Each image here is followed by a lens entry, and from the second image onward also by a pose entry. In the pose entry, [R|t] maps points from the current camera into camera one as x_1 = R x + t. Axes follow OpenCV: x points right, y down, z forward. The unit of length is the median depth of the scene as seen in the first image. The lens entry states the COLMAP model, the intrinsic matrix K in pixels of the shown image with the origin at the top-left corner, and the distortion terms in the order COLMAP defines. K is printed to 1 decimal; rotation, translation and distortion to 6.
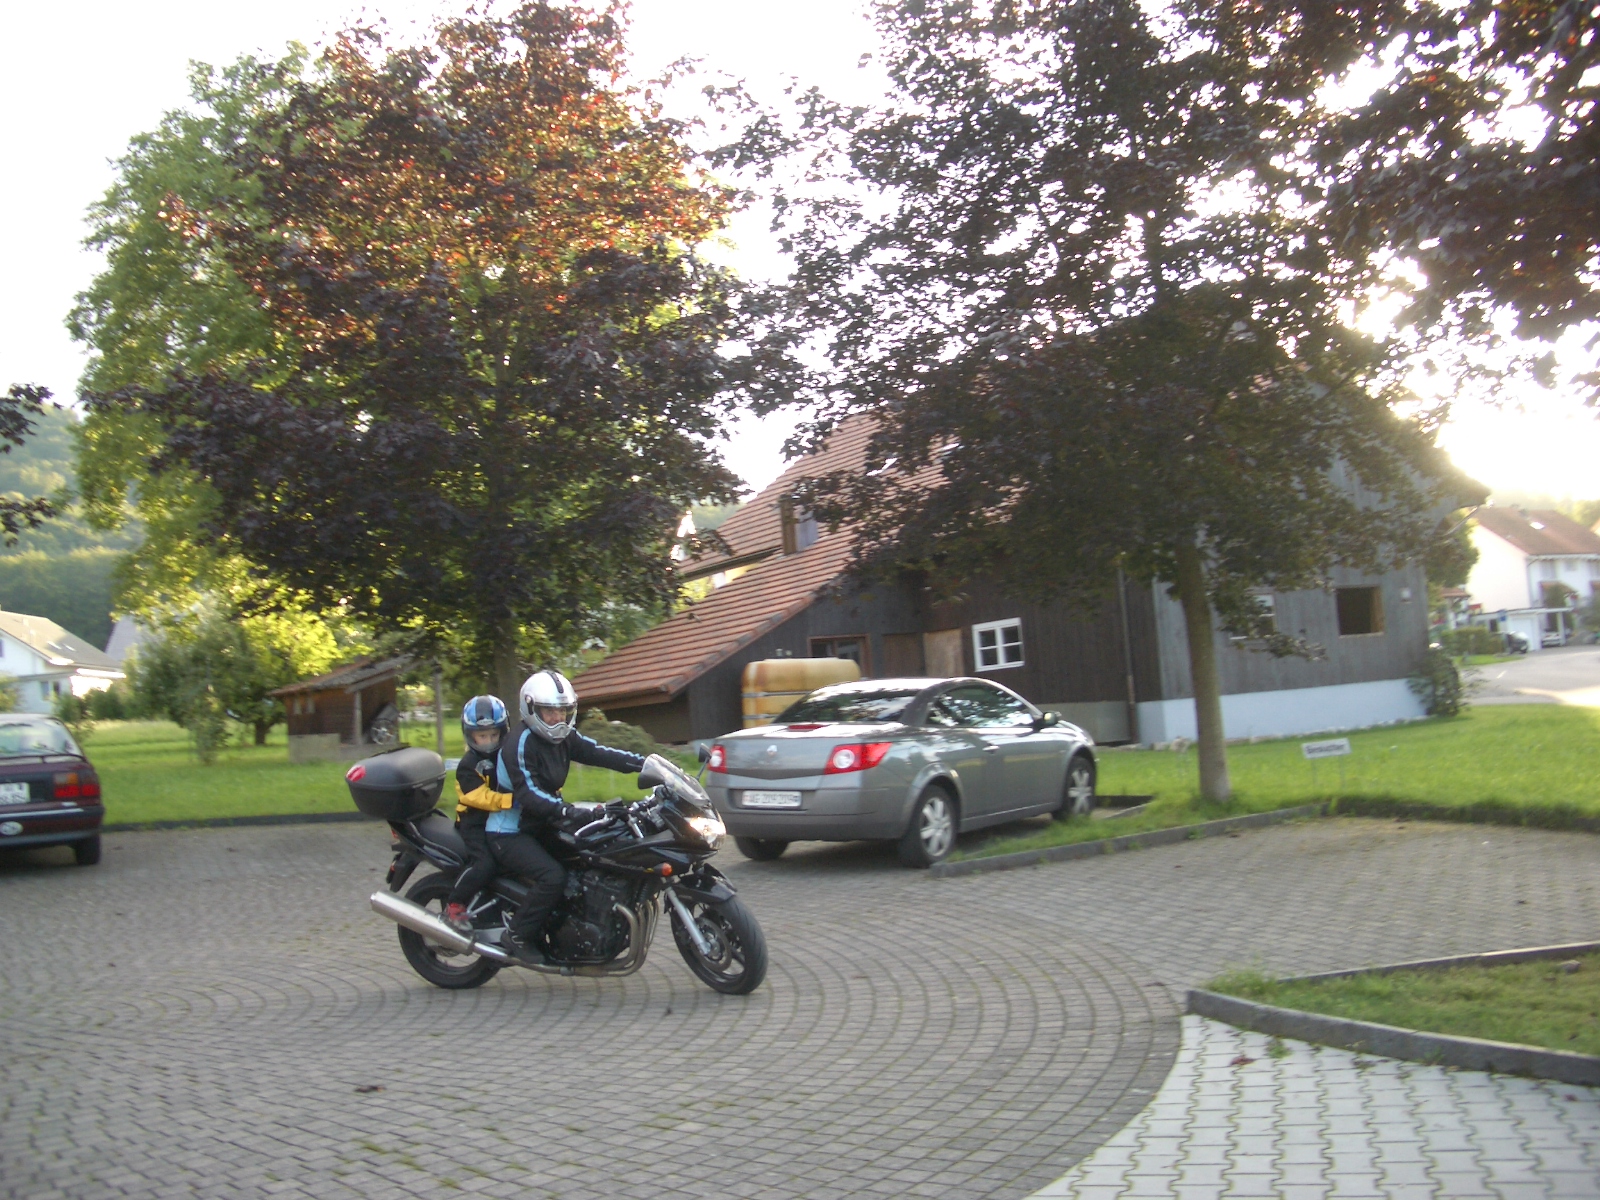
lens RADIAL K [[1662.8, 0, 778.3], [0, 1662.8, 610.5], [0, 0, 1]] dist [-0.254355, 0.319960]
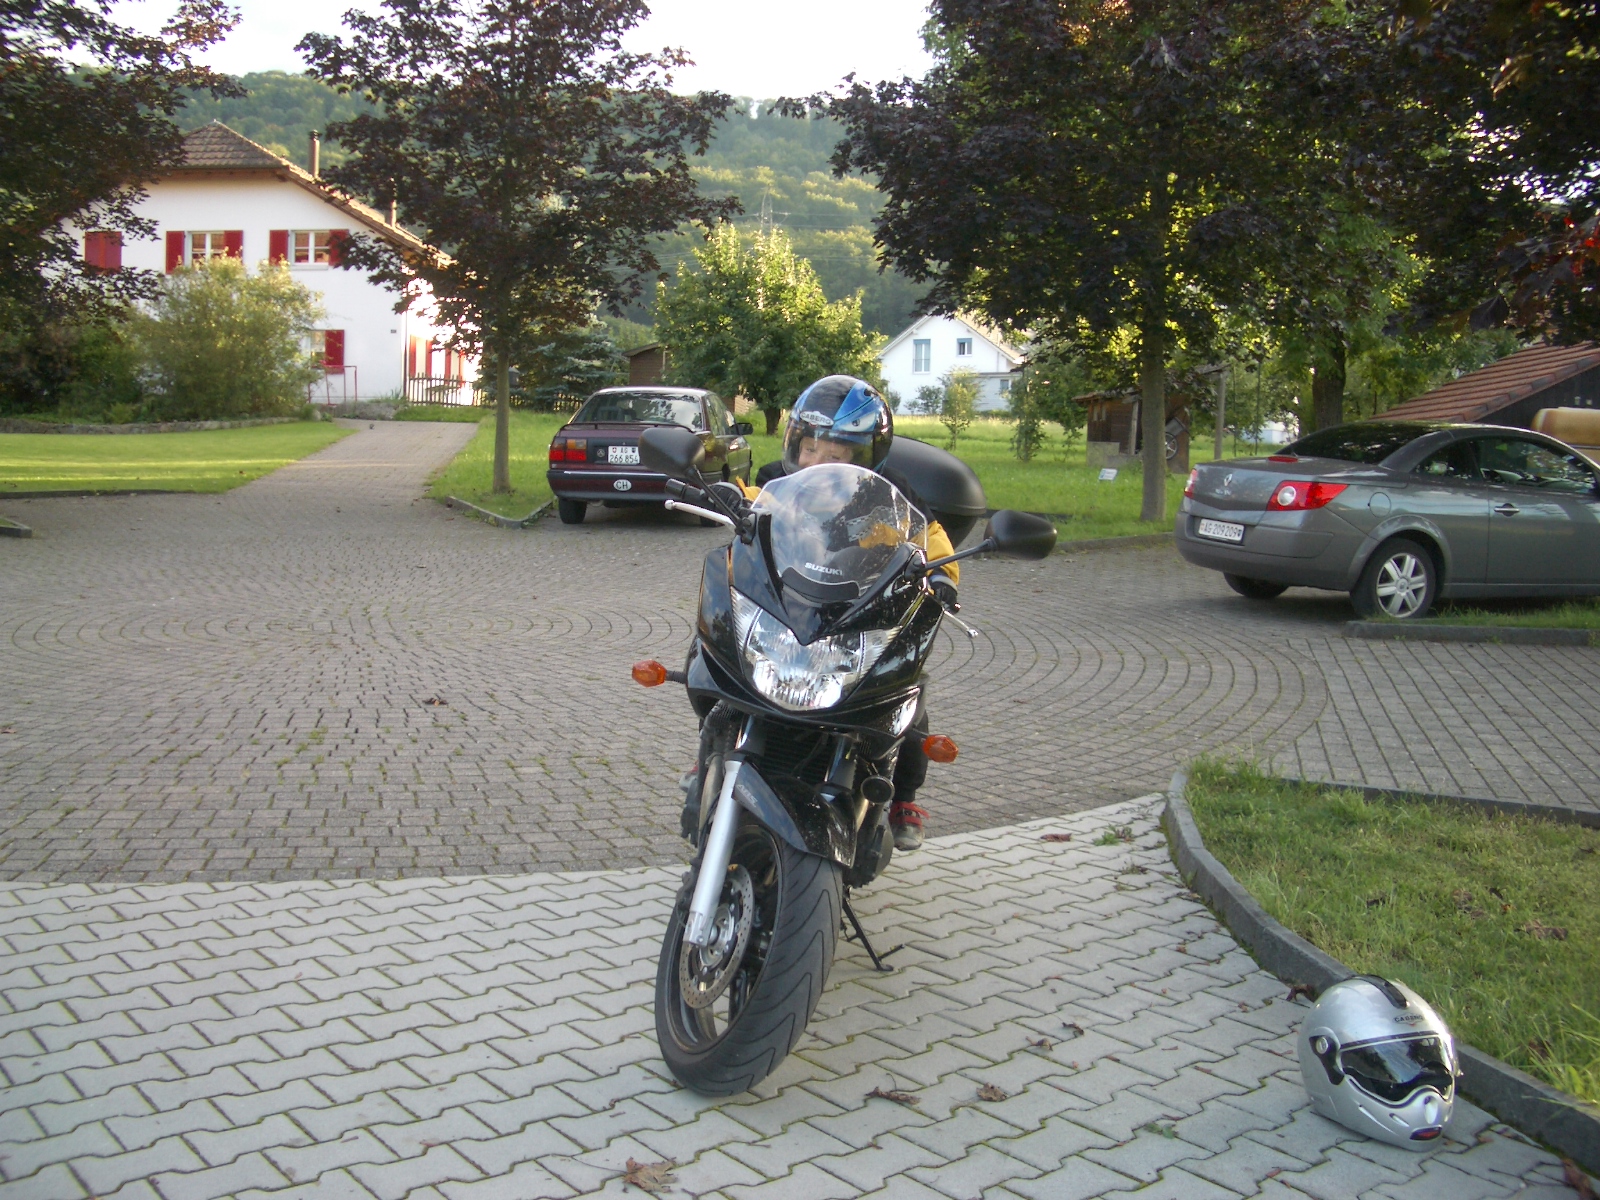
lens RADIAL K [[1662.8, 0, 778.3], [0, 1662.8, 610.5], [0, 0, 1]] dist [-0.254355, 0.319960]
pose [[0.820392, 0.146881, -0.552615, 0.270089], [-0.050640, 0.981311, 0.185648, -0.001477], [0.569555, -0.124320, 0.812497, 0.080224]]
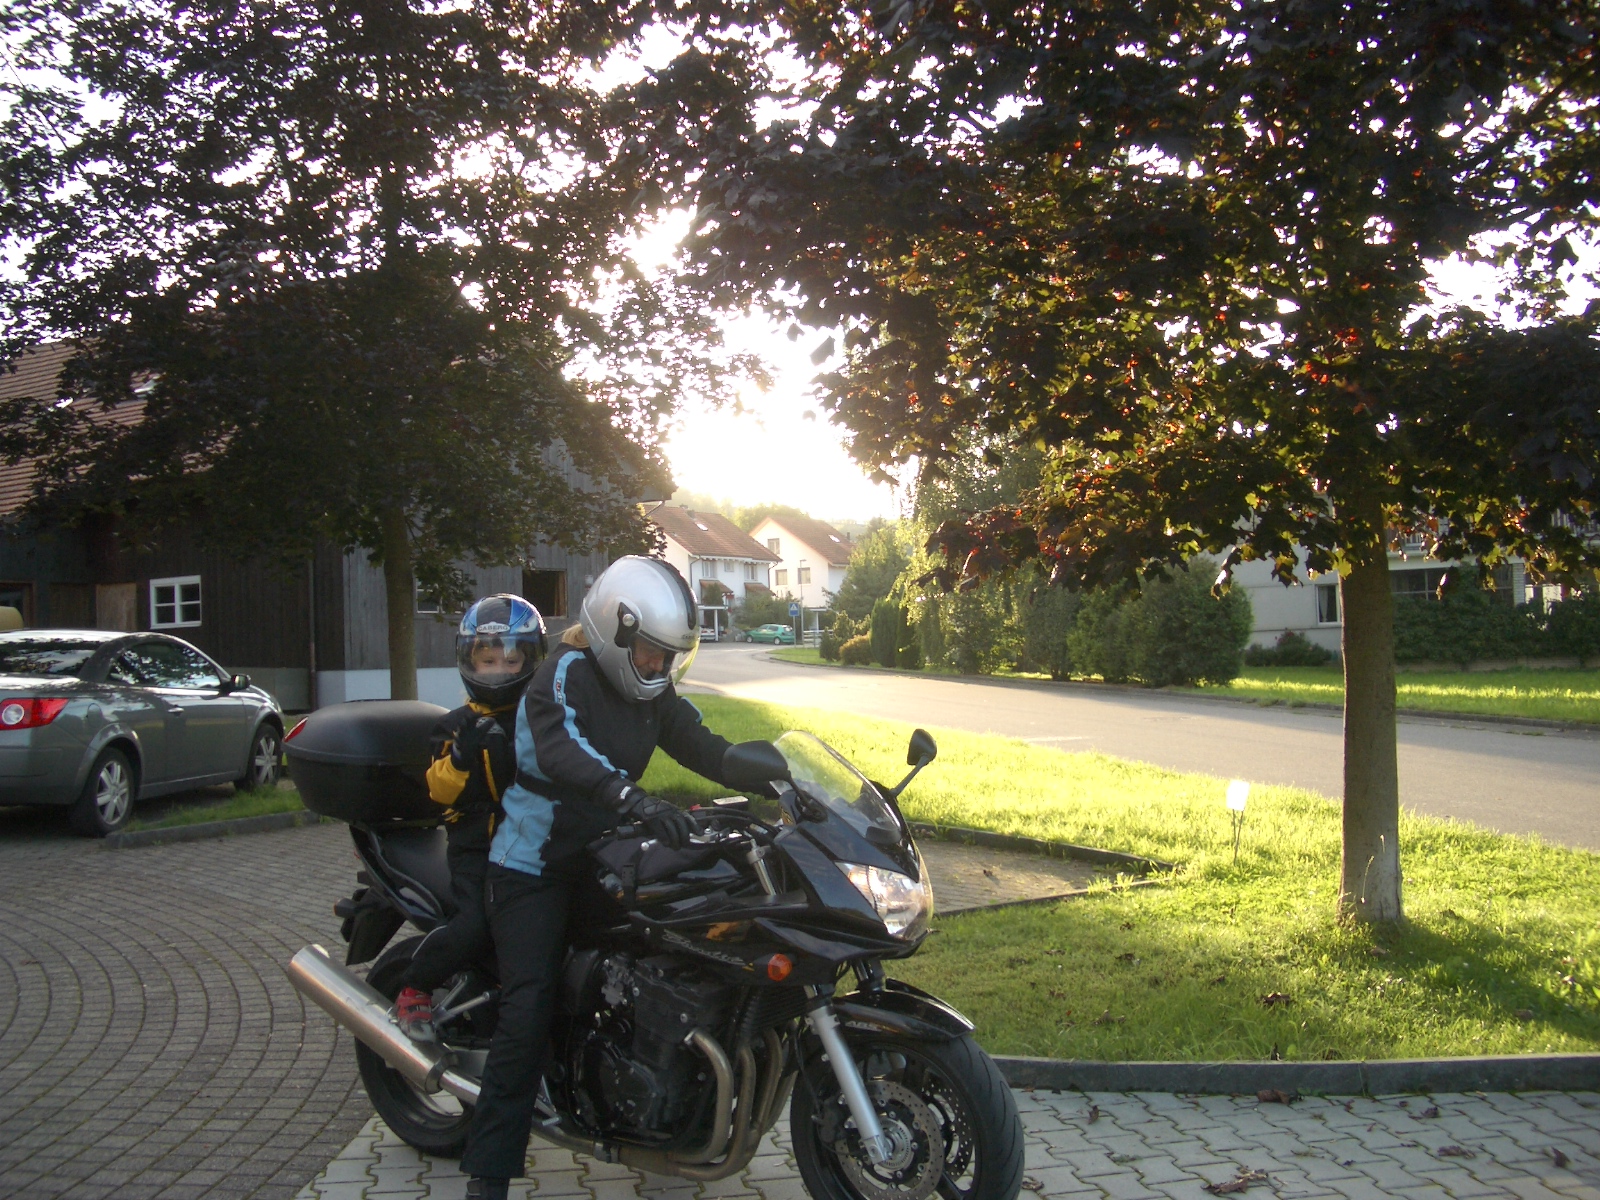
lens RADIAL K [[1662.8, 0, 778.3], [0, 1662.8, 610.5], [0, 0, 1]] dist [-0.254355, 0.319960]
pose [[0.877173, 0.064801, 0.475782, -0.009250], [-0.072711, 0.997351, -0.001786, 0.004029], [-0.474637, -0.033028, 0.879562, 0.038390]]
